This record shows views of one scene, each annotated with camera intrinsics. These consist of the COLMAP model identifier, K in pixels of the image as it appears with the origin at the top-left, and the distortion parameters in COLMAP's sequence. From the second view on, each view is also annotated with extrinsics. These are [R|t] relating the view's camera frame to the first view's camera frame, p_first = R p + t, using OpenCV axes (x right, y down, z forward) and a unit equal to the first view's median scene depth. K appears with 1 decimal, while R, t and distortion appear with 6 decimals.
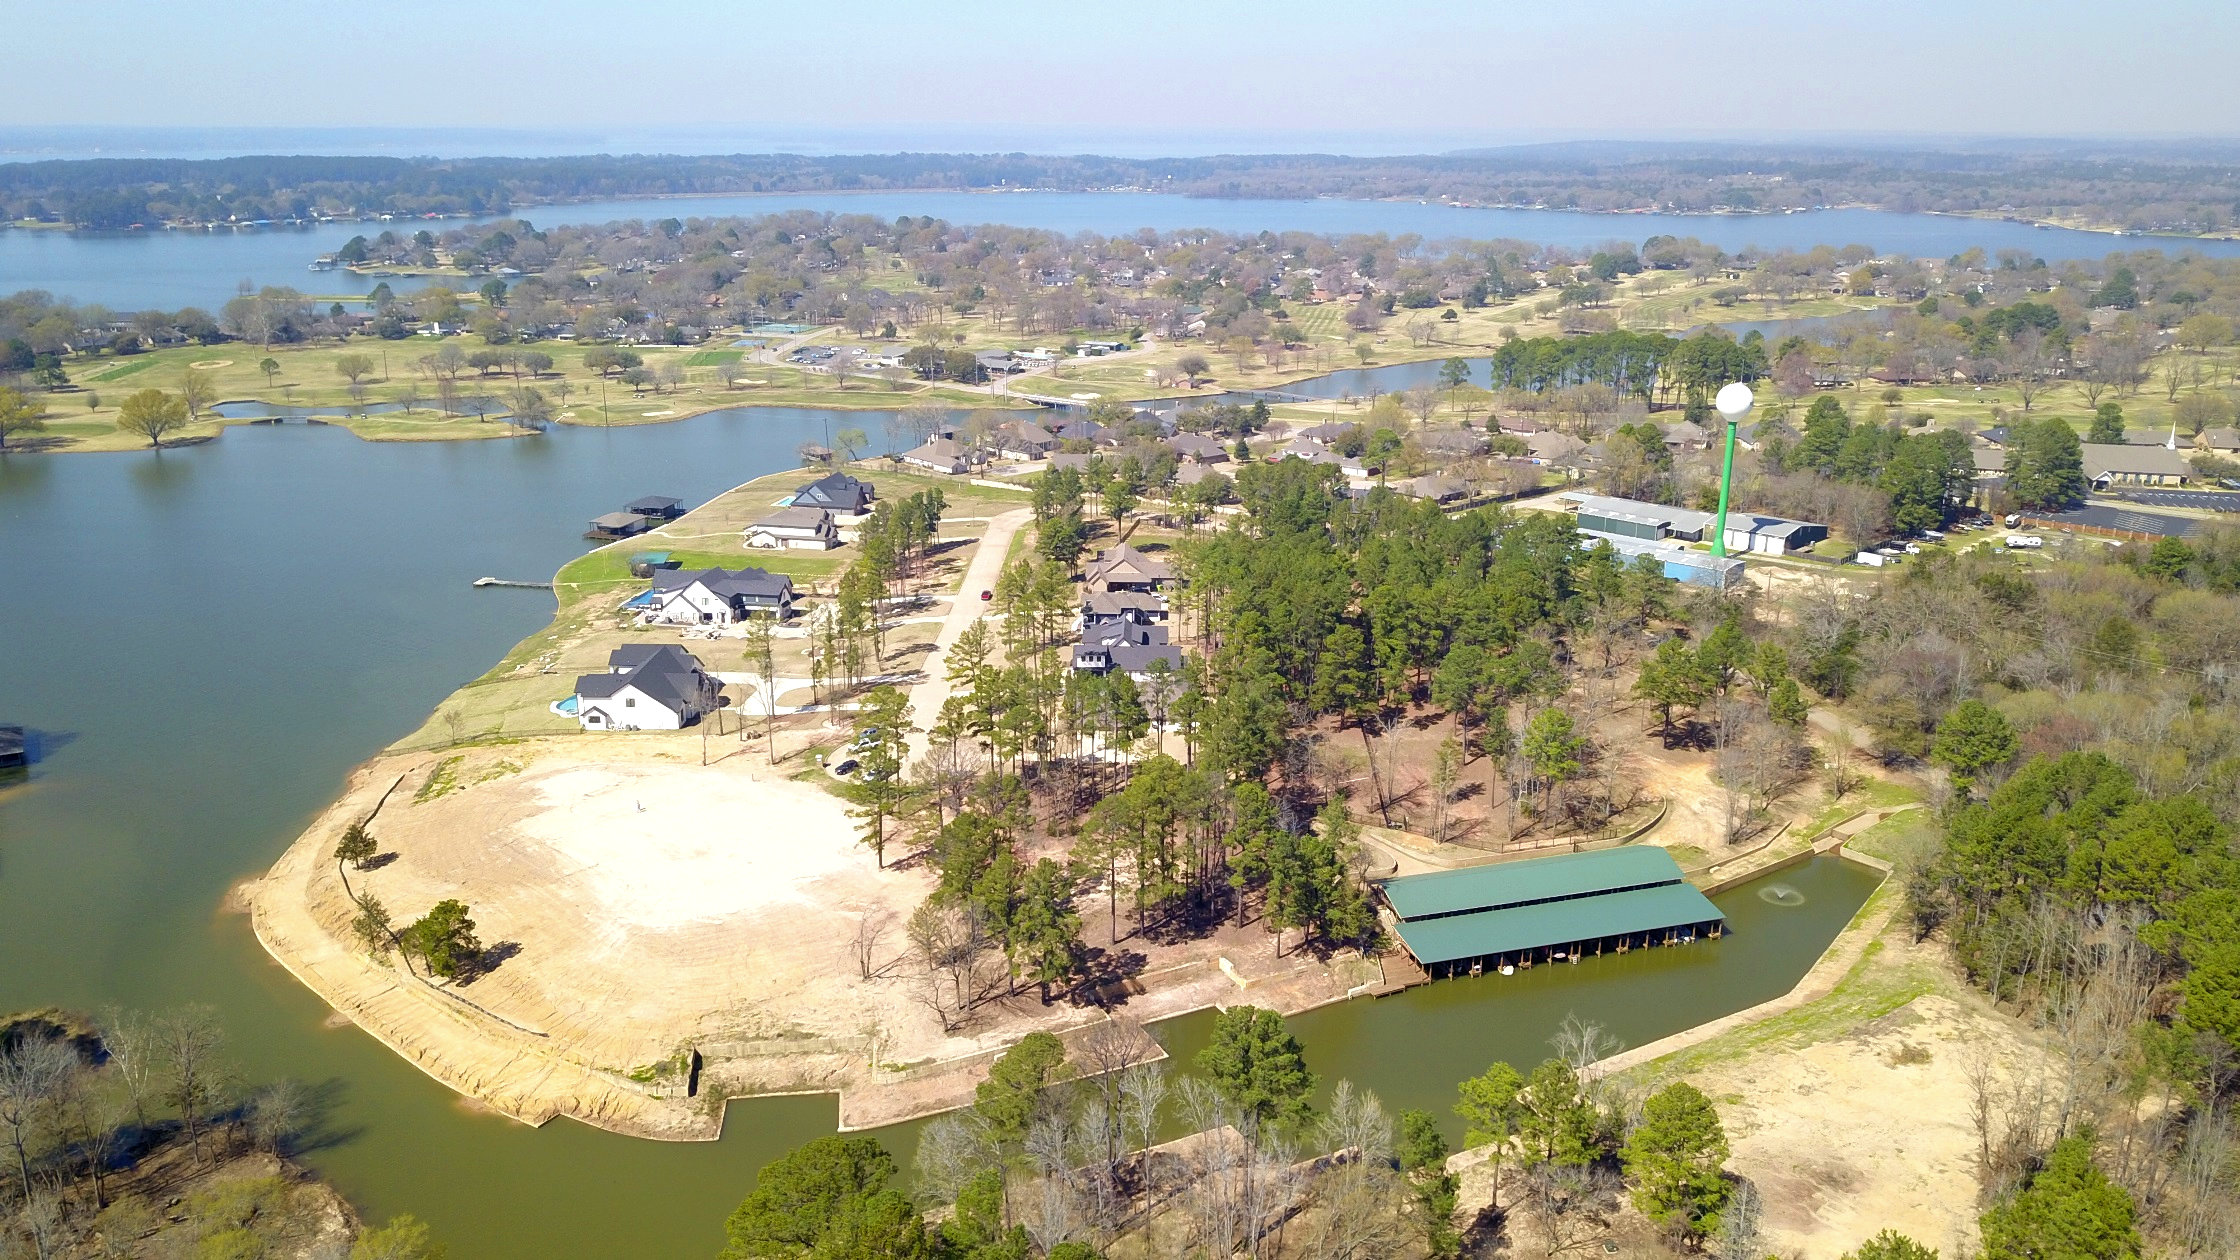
lens RADIAL K [[1706.7, 0, 1125.1], [0, 1706.7, 629.3], [0, 0, 1]] dist [0.016247, -0.013872]
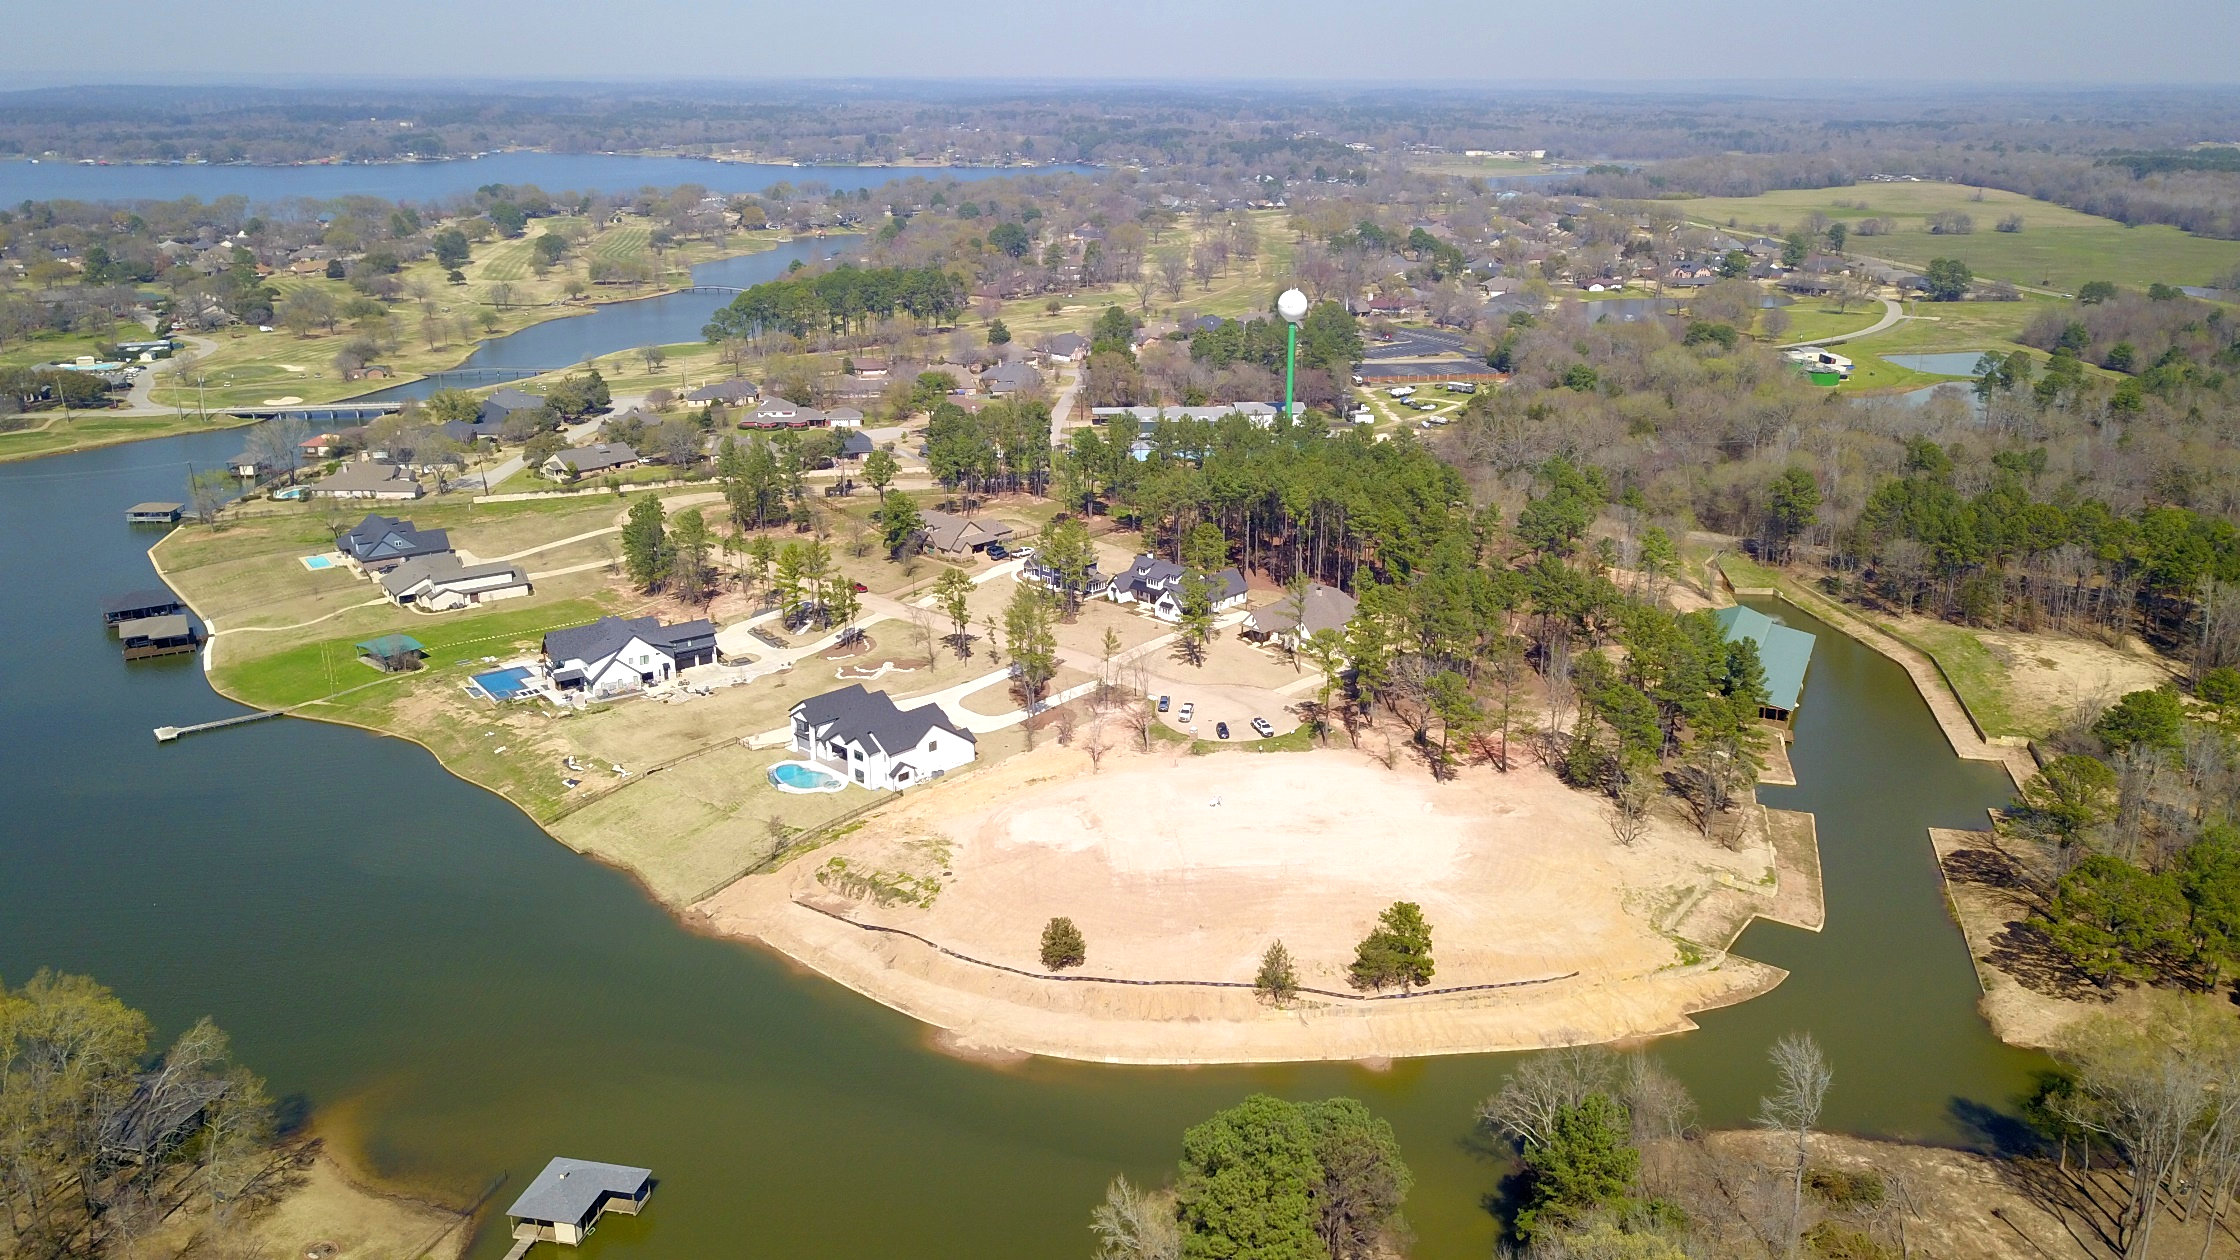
lens RADIAL K [[1706.7, 0, 1125.1], [0, 1706.7, 629.0], [0, 0, 1]] dist [0.016247, -0.013872]
pose [[0.685330, -0.229408, 0.691155, -0.308770], [0.208337, 0.971181, 0.115772, -0.036783], [-0.697796, 0.064651, 0.713373, 0.113493]]
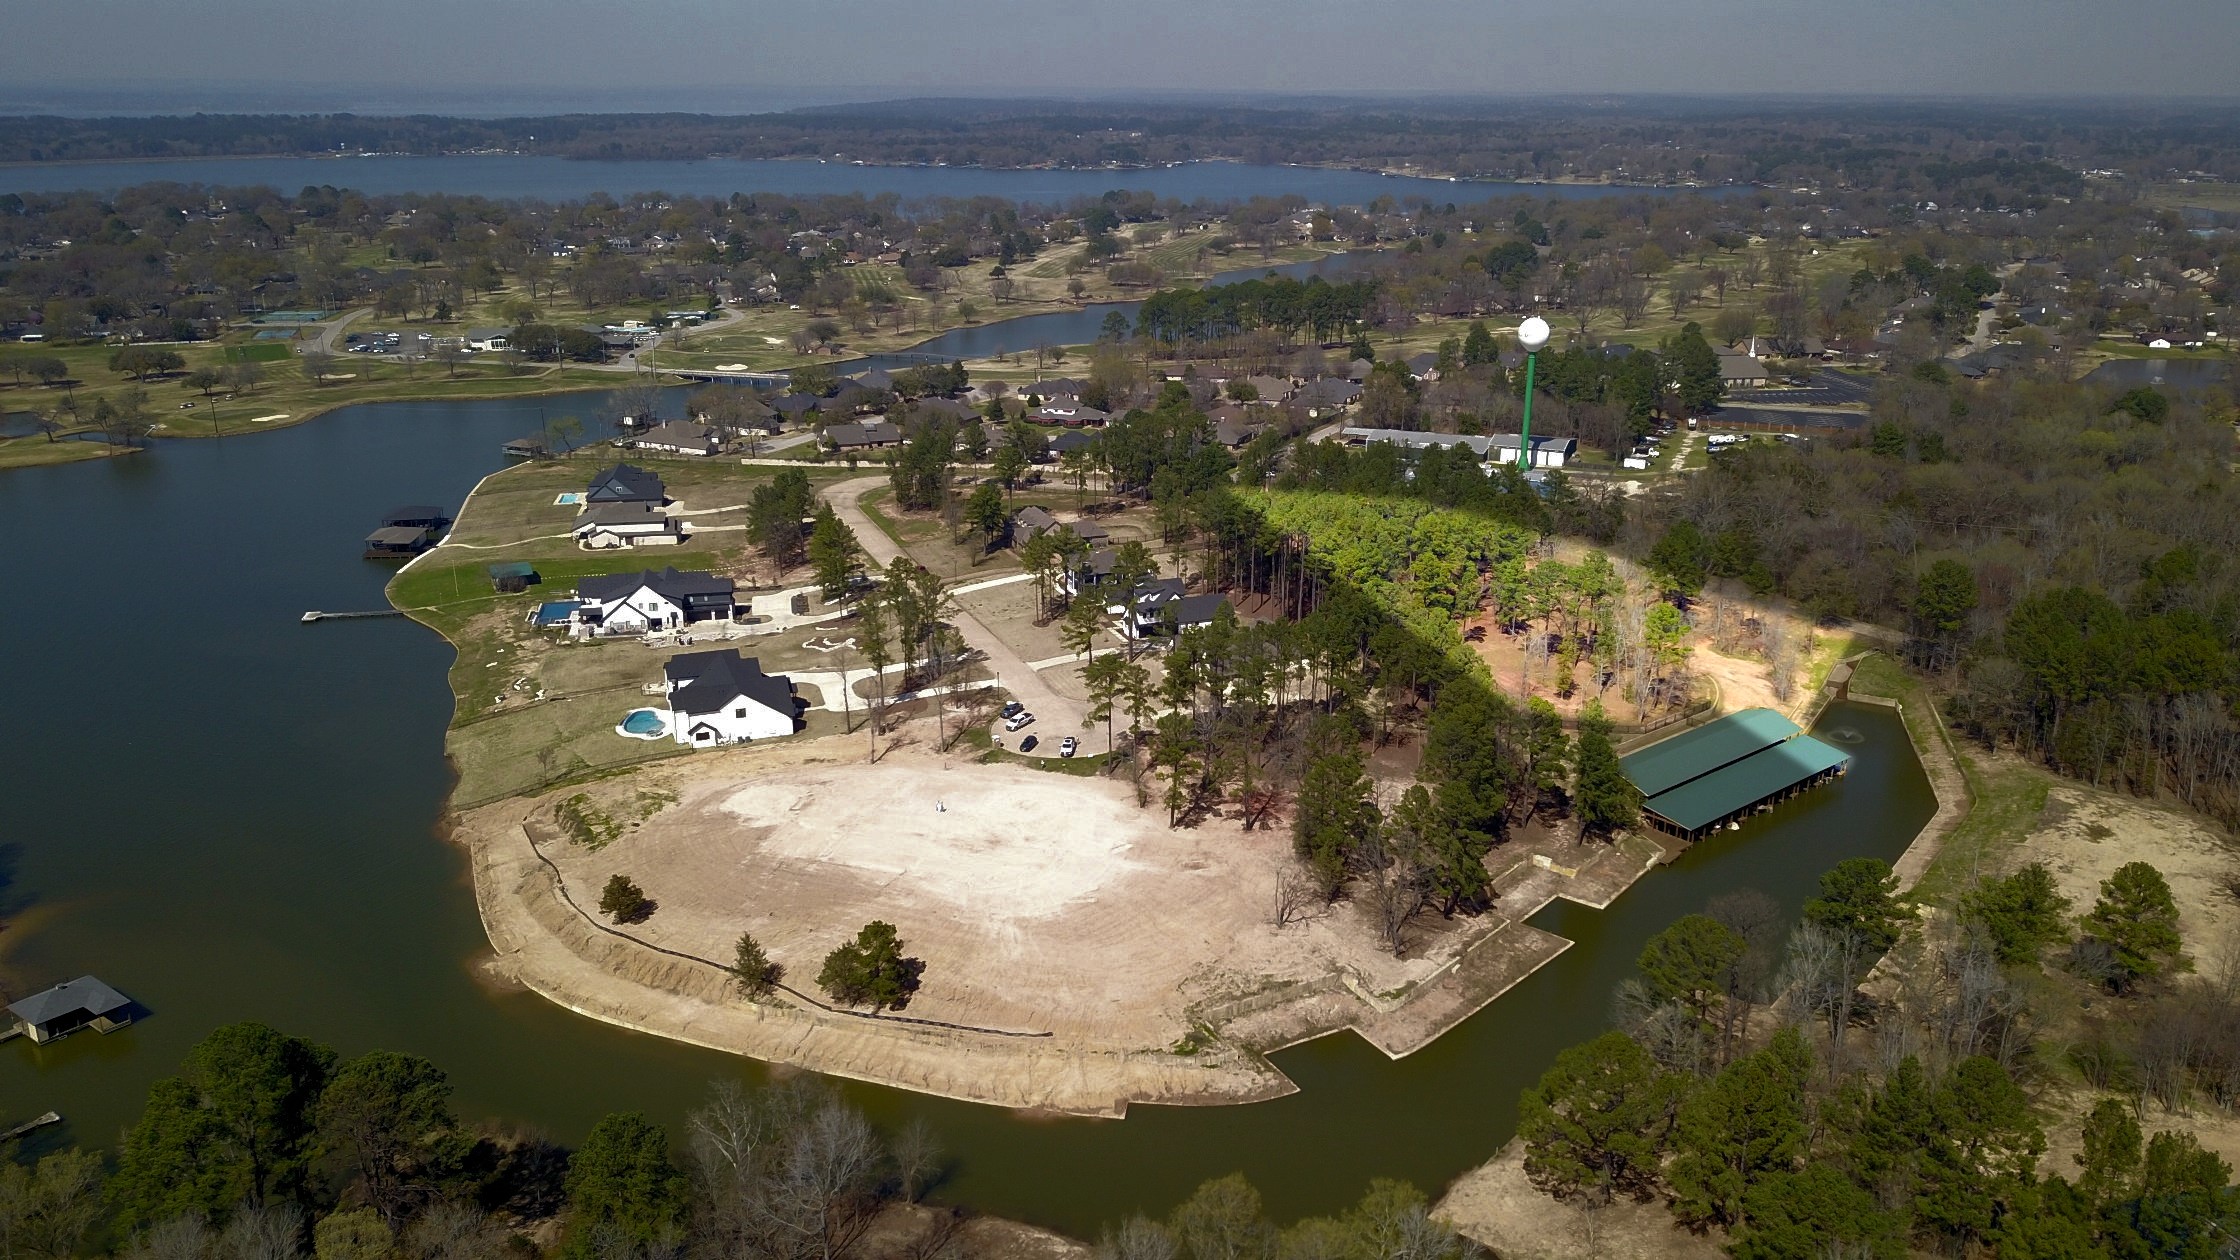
lens RADIAL K [[1706.7, 0, 1130.3], [0, 1706.7, 632.8], [0, 0, 1]] dist [0.016247, -0.013872]
pose [[0.925976, -0.115665, 0.359431, -0.160148], [0.106793, 0.993284, 0.044514, -0.007406], [-0.362166, -0.002834, 0.932109, 0.019722]]
